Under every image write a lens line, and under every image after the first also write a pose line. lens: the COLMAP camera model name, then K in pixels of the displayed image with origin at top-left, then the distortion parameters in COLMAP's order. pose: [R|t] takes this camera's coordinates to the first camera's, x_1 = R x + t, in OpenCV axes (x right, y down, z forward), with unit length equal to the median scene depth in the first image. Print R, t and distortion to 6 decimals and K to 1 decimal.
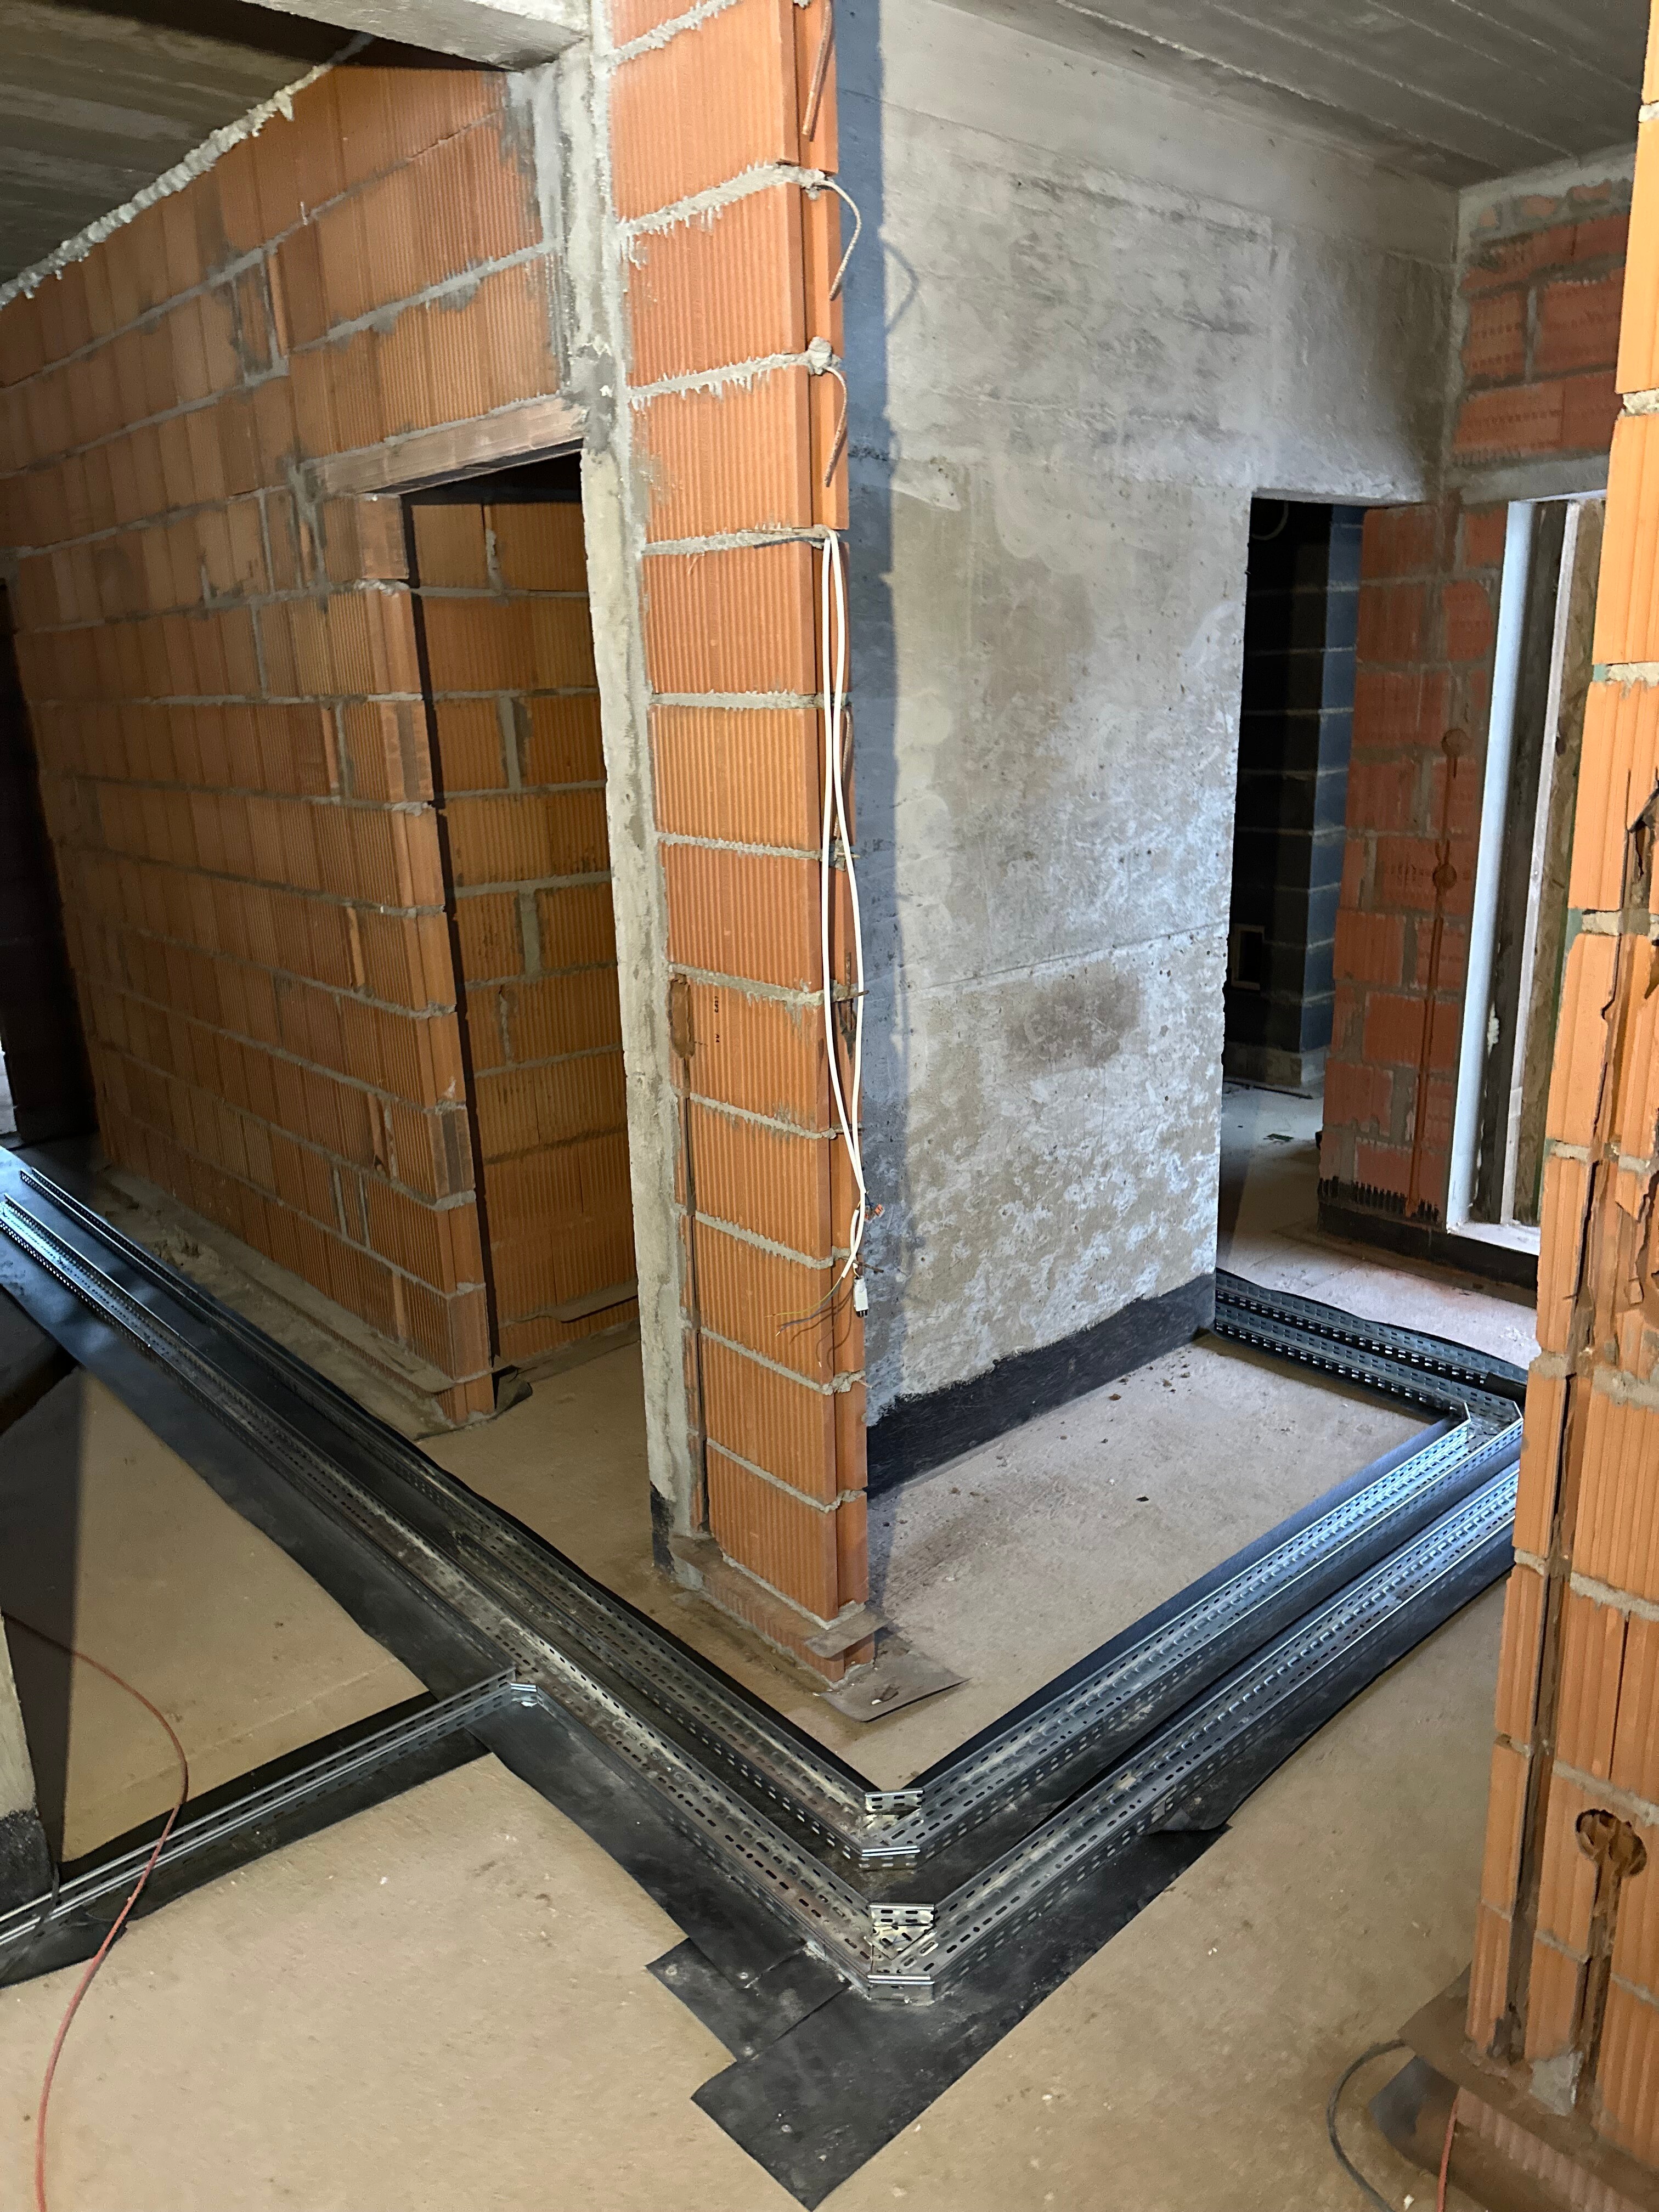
lens RADIAL K [[1534.6, 0, 829.5], [0, 1534.6, 1106.0], [0, 0, 1]] dist [0.095732, -0.092609]
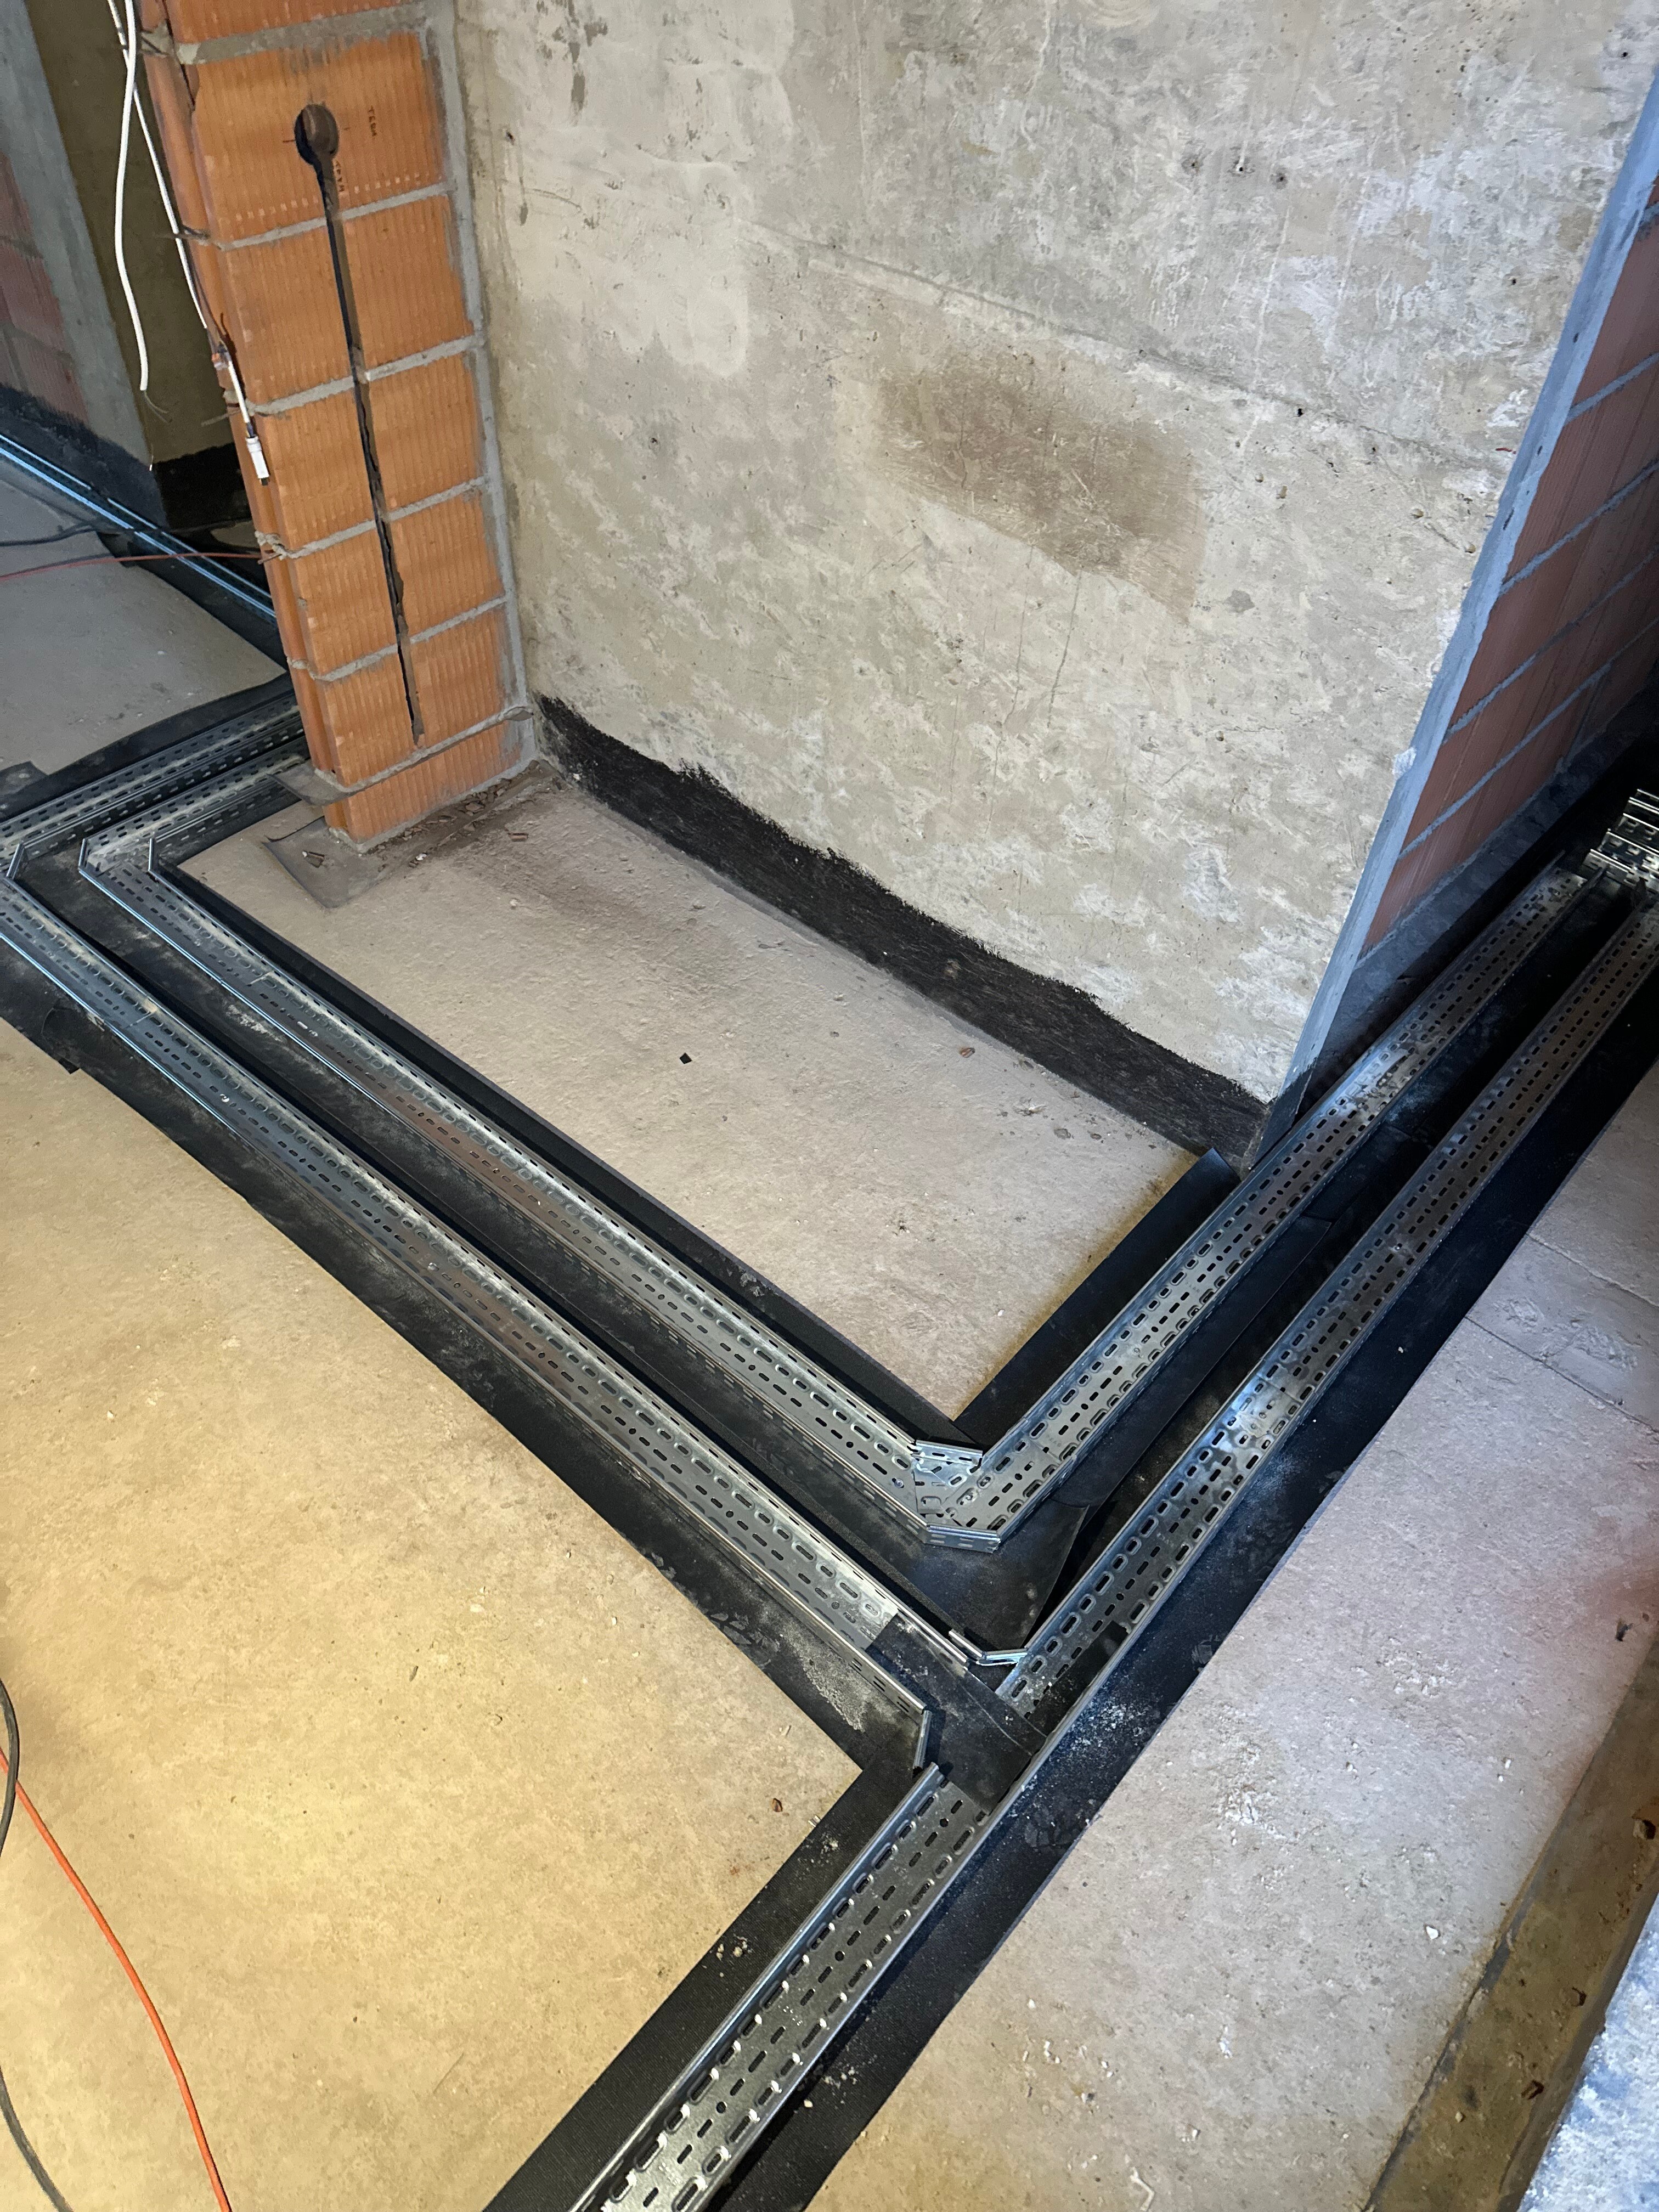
lens RADIAL K [[1534.6, 0, 829.5], [0, 1534.6, 1106.0], [0, 0, 1]] dist [0.095732, -0.092609]
pose [[0.131398, 0.724332, -0.676814, 0.707288], [-0.328615, 0.675957, 0.659617, -0.244550], [0.935279, 0.135739, 0.326846, 0.778950]]
